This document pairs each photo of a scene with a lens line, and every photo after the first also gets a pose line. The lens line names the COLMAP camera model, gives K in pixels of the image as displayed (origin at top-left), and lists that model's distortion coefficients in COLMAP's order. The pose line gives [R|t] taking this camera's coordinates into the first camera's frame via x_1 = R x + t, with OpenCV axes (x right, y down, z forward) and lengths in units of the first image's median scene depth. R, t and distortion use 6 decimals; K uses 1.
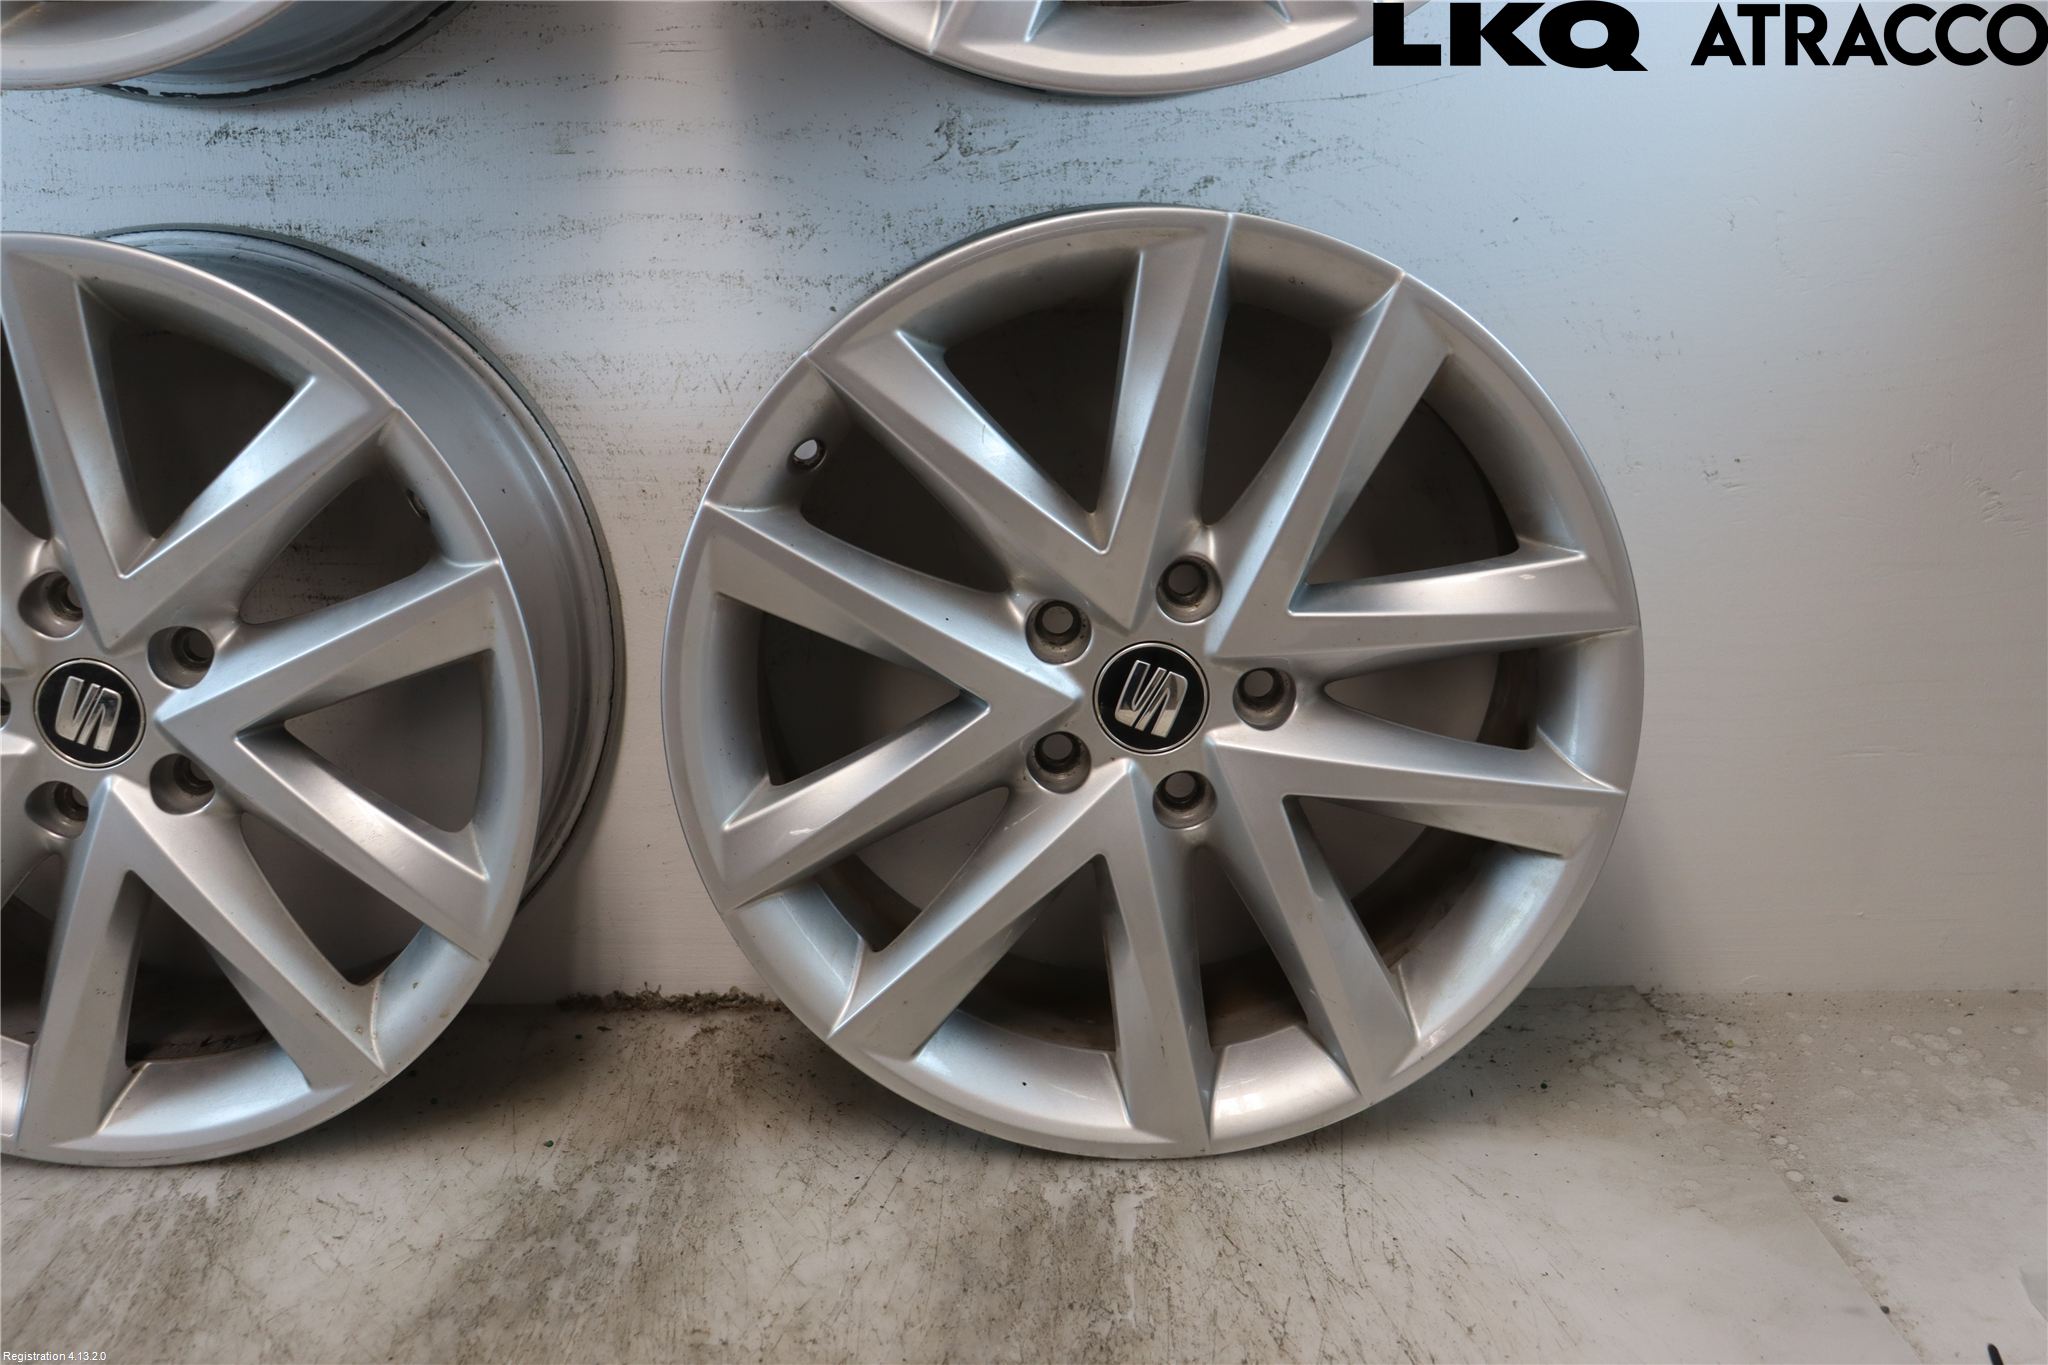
lens RADIAL K [[2083.9, 0, 1027.6], [0, 2083.9, 712.1], [0, 0, 1]] dist [-0.137186, 0.230907]
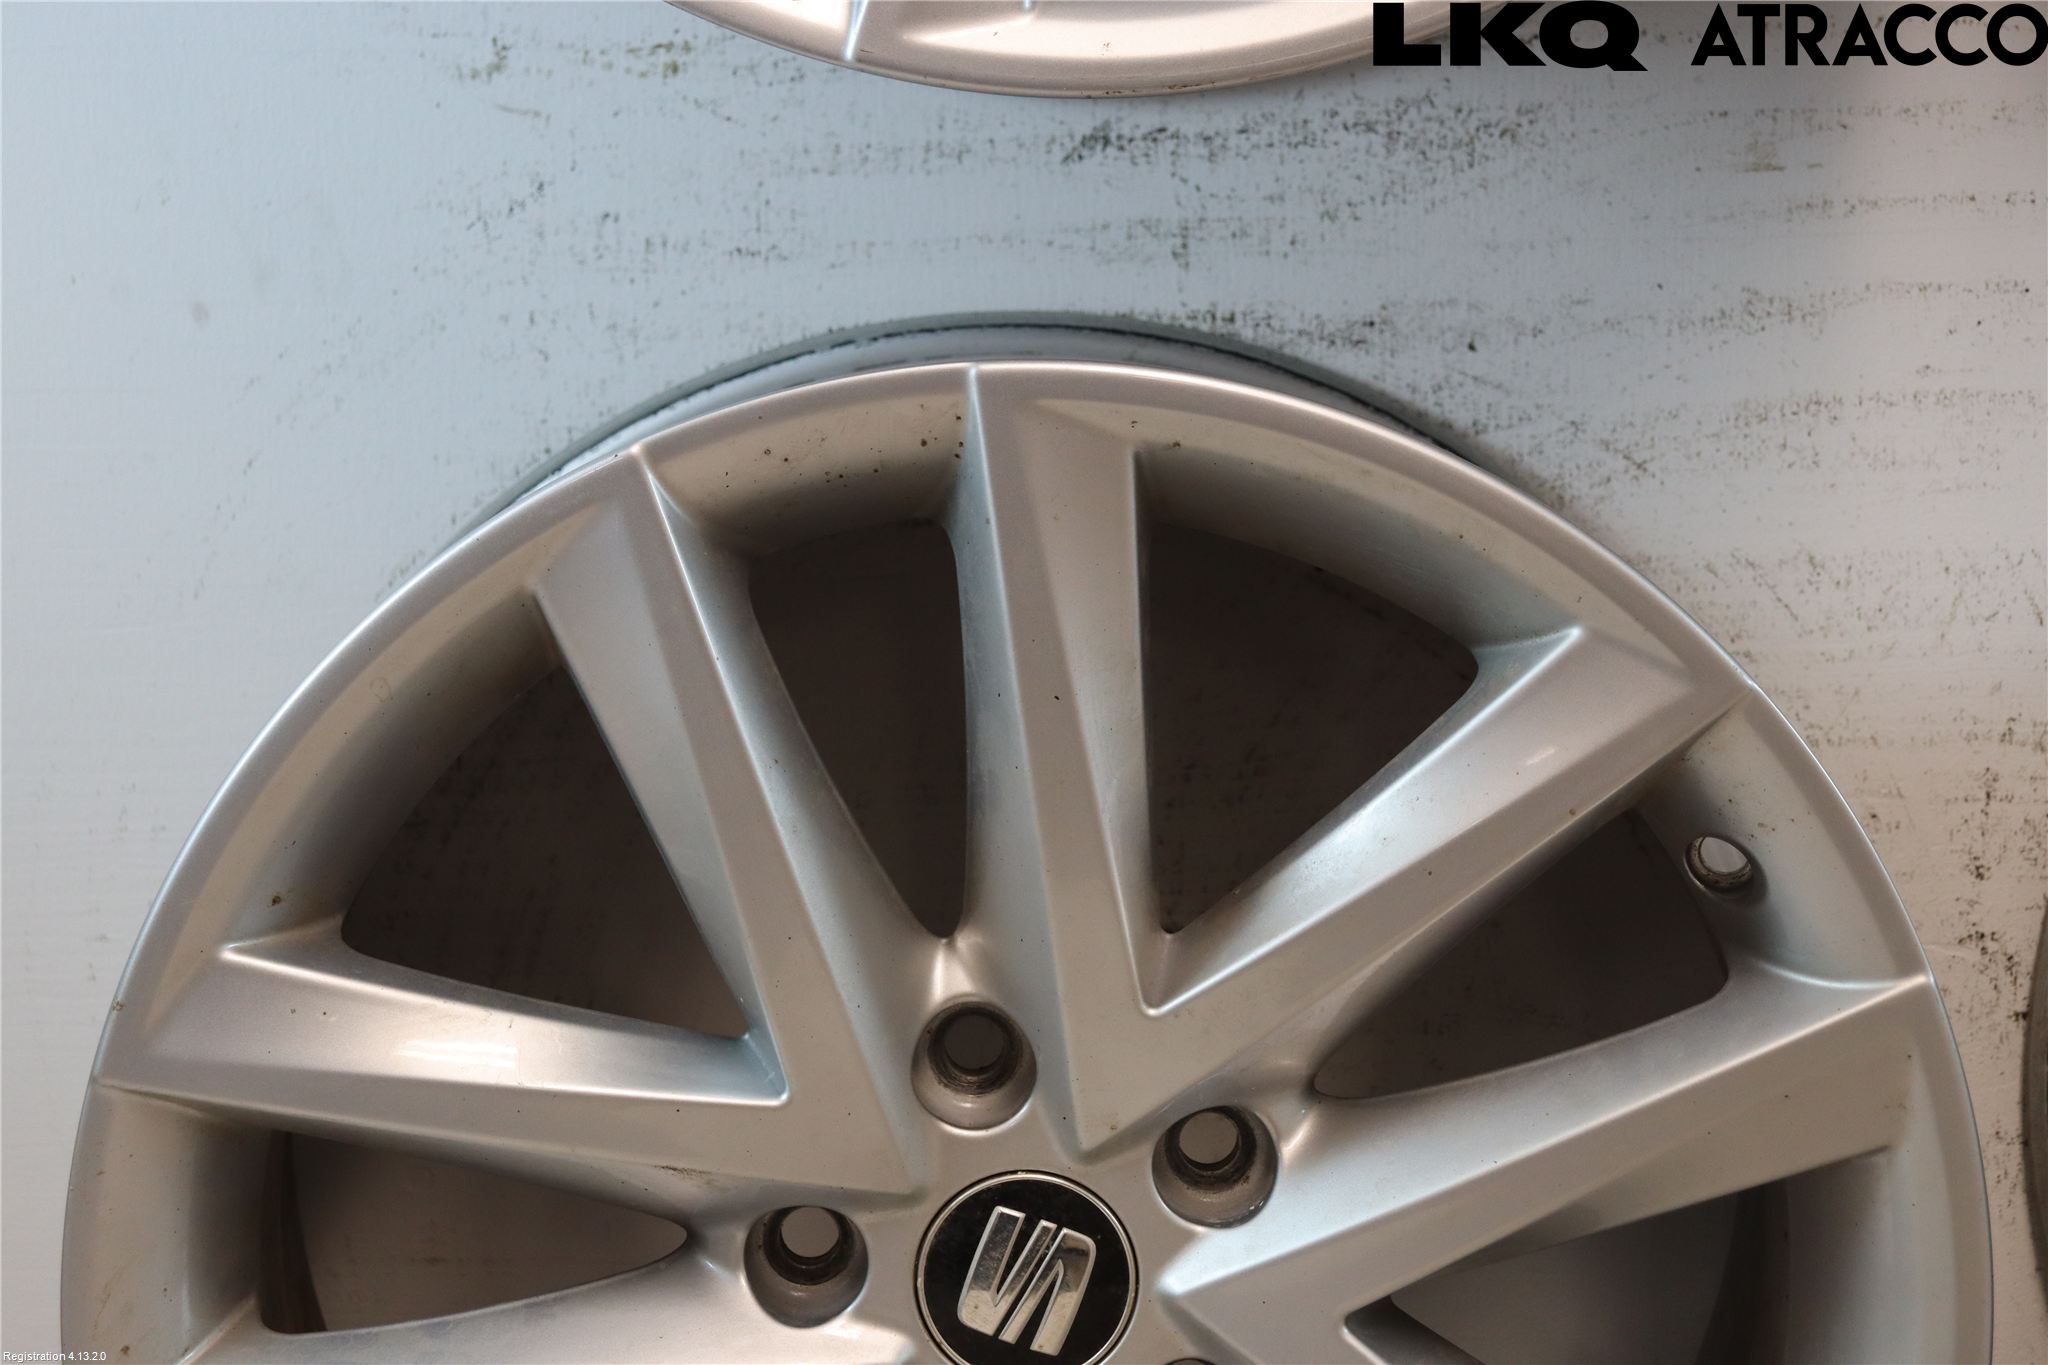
lens RADIAL K [[4326.2, 0, 1015.5], [0, 4326.2, 696.3], [0, 0, 1]] dist [0.296239, 0.420025]
pose [[0.999813, -0.015584, 0.011440, -0.460559], [0.016686, 0.994479, -0.103604, -0.030891], [-0.009762, 0.103776, 0.994553, -0.088662]]
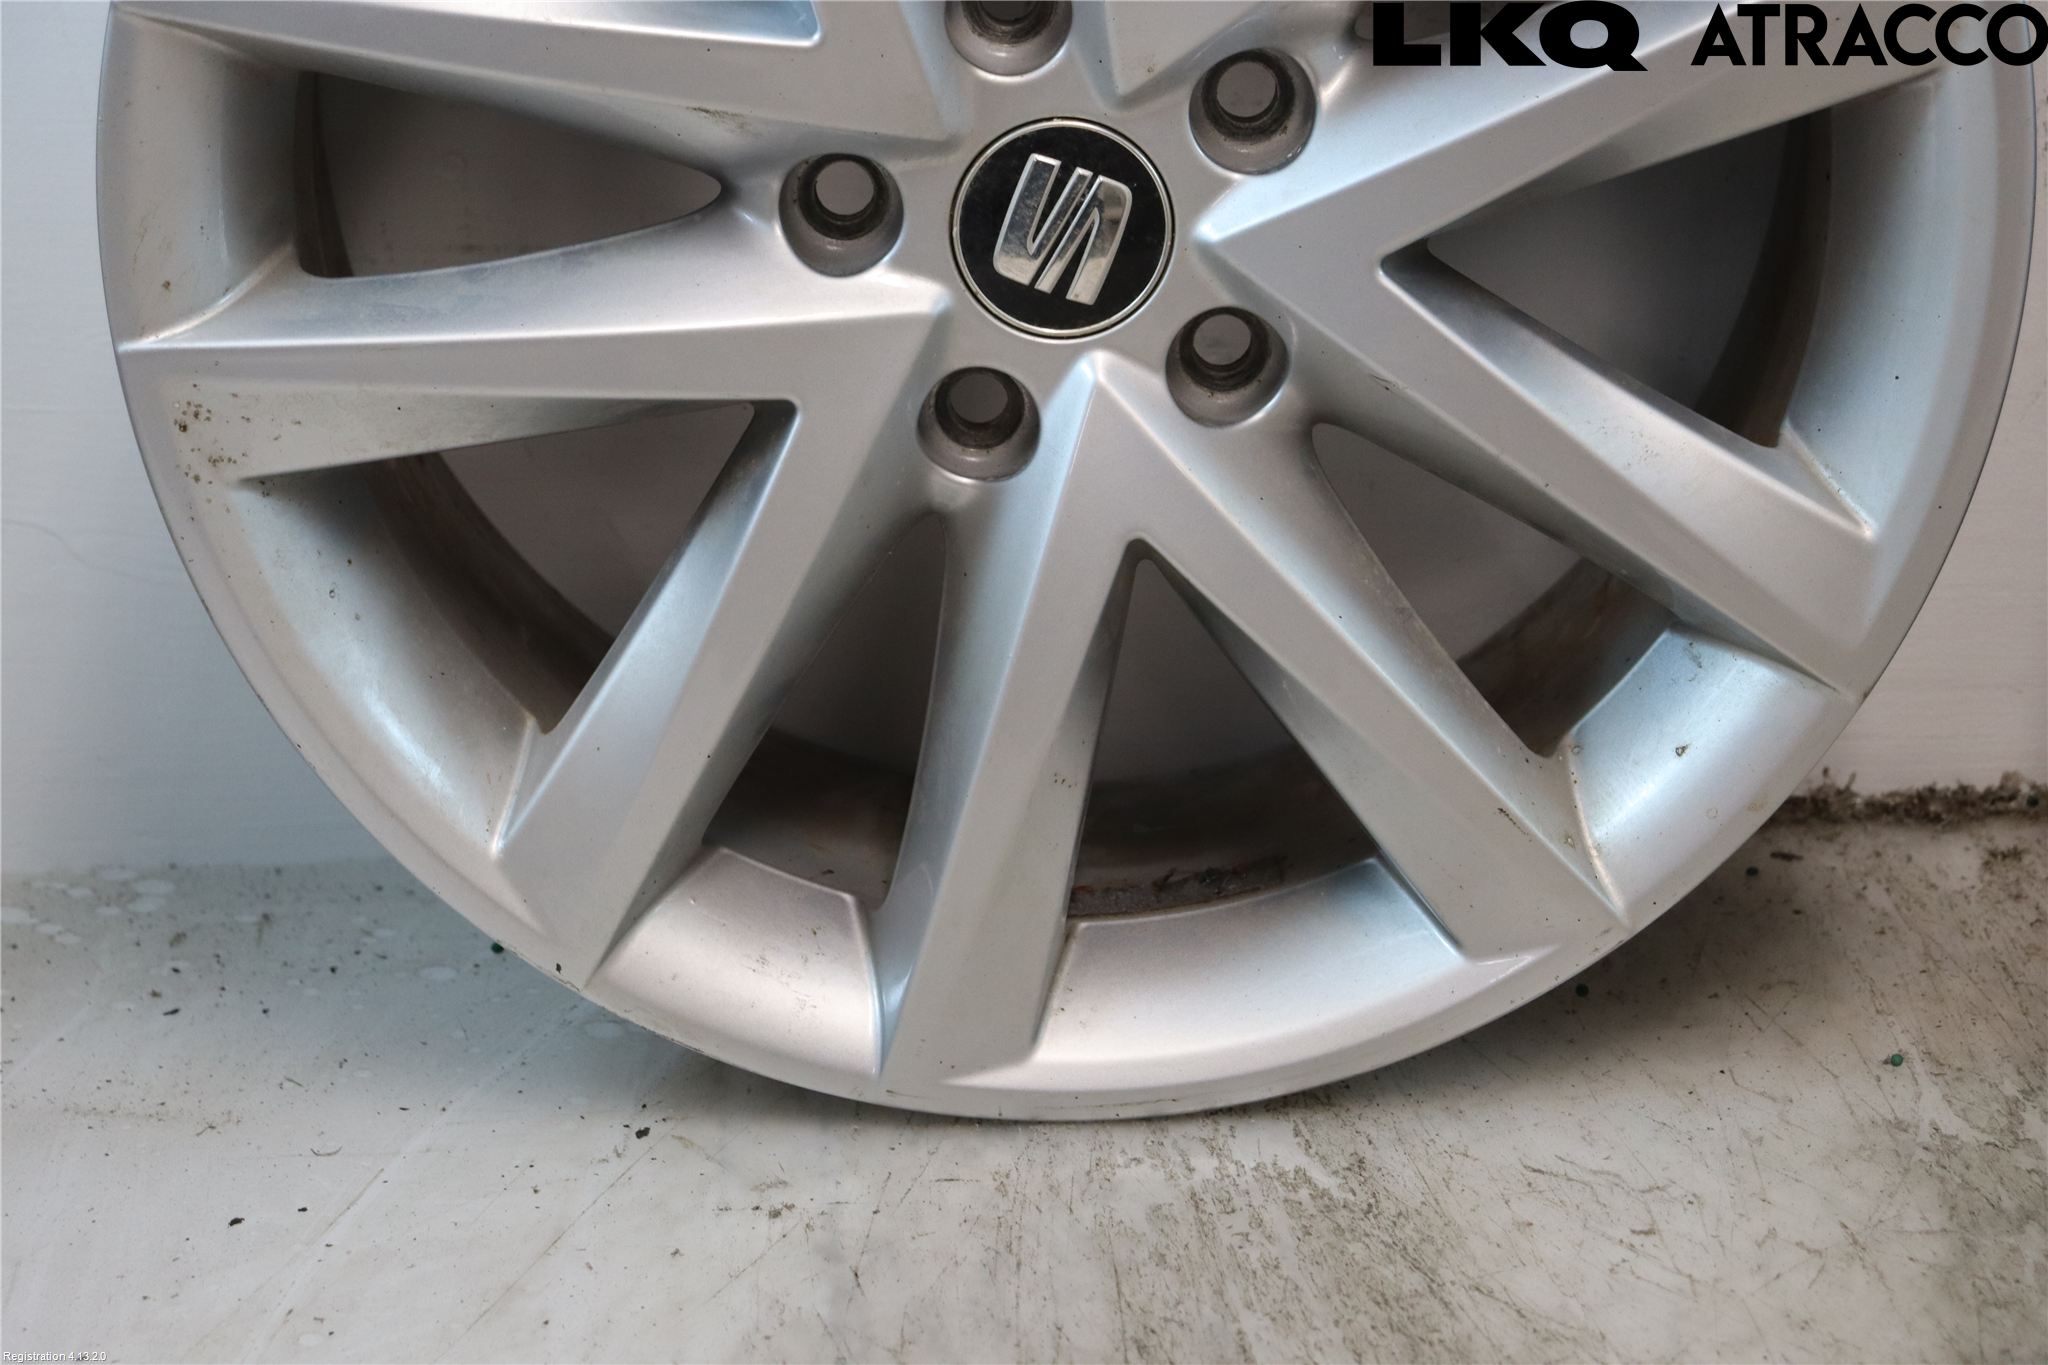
lens RADIAL K [[4326.2, 0, 1015.5], [0, 4326.2, 696.3], [0, 0, 1]] dist [0.296239, 0.420025]
pose [[0.999774, -0.021241, 0.000106, -0.461868], [0.021175, 0.997019, 0.074200, 0.035165], [-0.001682, -0.074181, 0.997243, -0.081100]]
